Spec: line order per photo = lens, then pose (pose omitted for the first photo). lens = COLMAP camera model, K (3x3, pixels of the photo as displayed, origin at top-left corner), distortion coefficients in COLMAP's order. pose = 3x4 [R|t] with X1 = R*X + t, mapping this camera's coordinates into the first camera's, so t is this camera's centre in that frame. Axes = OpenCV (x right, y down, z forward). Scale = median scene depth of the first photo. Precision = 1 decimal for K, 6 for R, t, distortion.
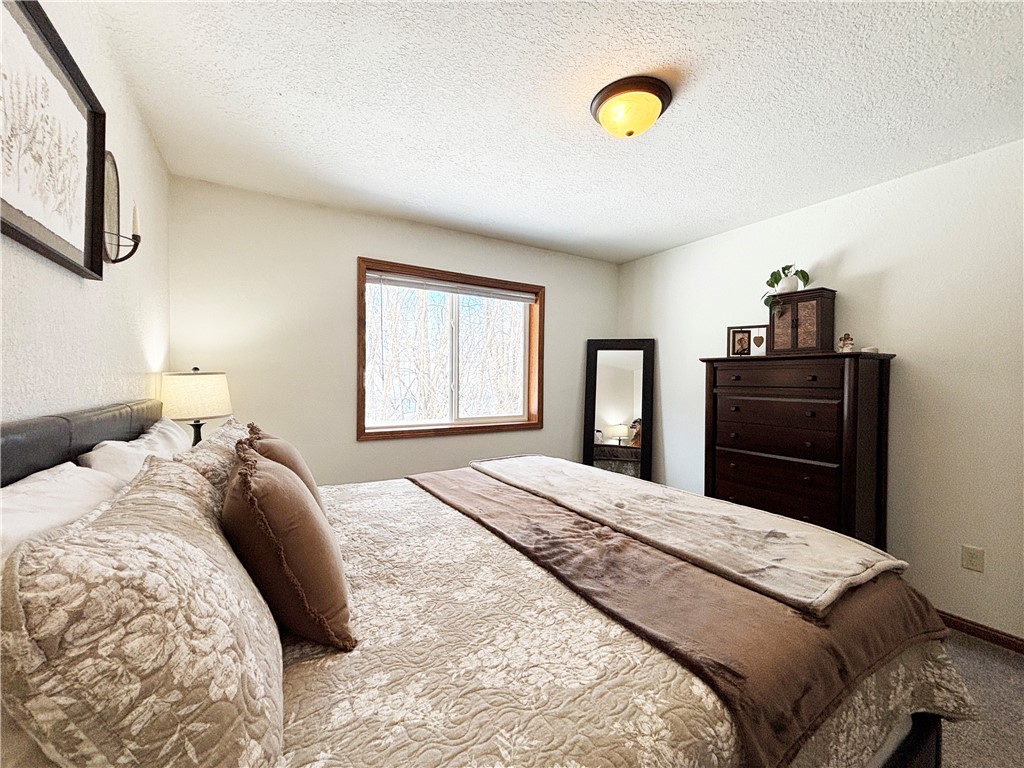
lens RADIAL K [[413.8, 0, 513.8], [0, 413.8, 382.5], [0, 0, 1]] dist [-0.001274, -0.000593]
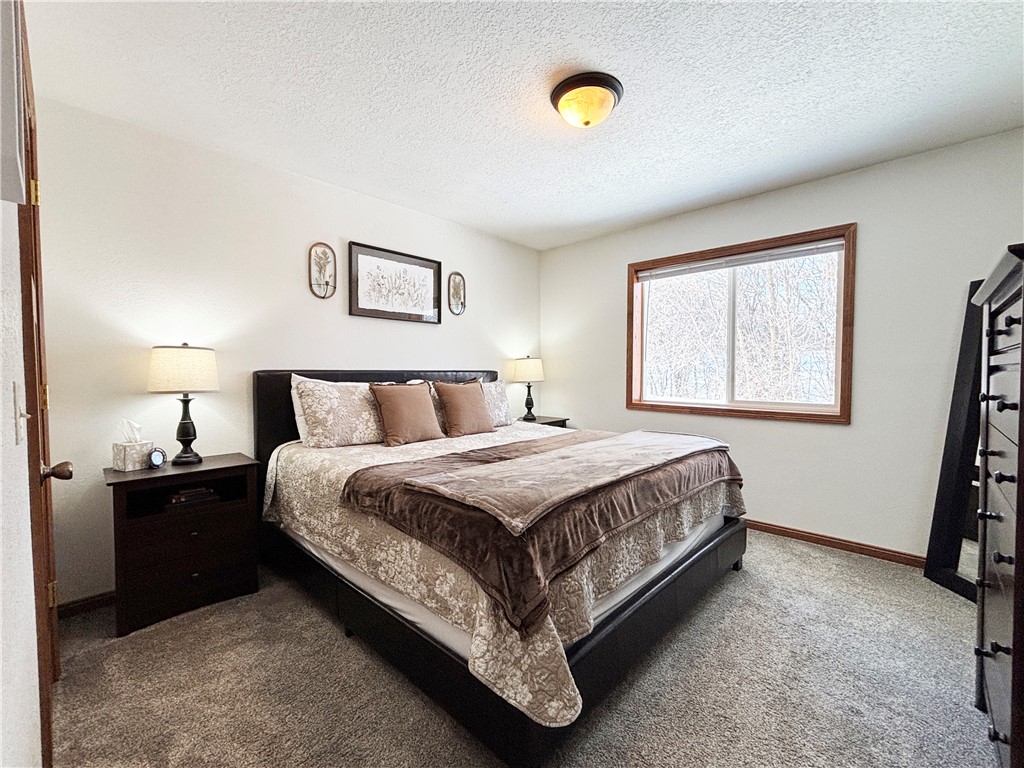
lens RADIAL K [[431.8, 0, 514.3], [0, 431.8, 385.5], [0, 0, 1]] dist [-0.001133, 0.000028]
pose [[0.253818, 0.028443, -0.966834, 0.775189], [-0.006273, 0.999595, 0.027760, 0.032031], [0.967232, -0.000981, 0.253894, 0.302622]]
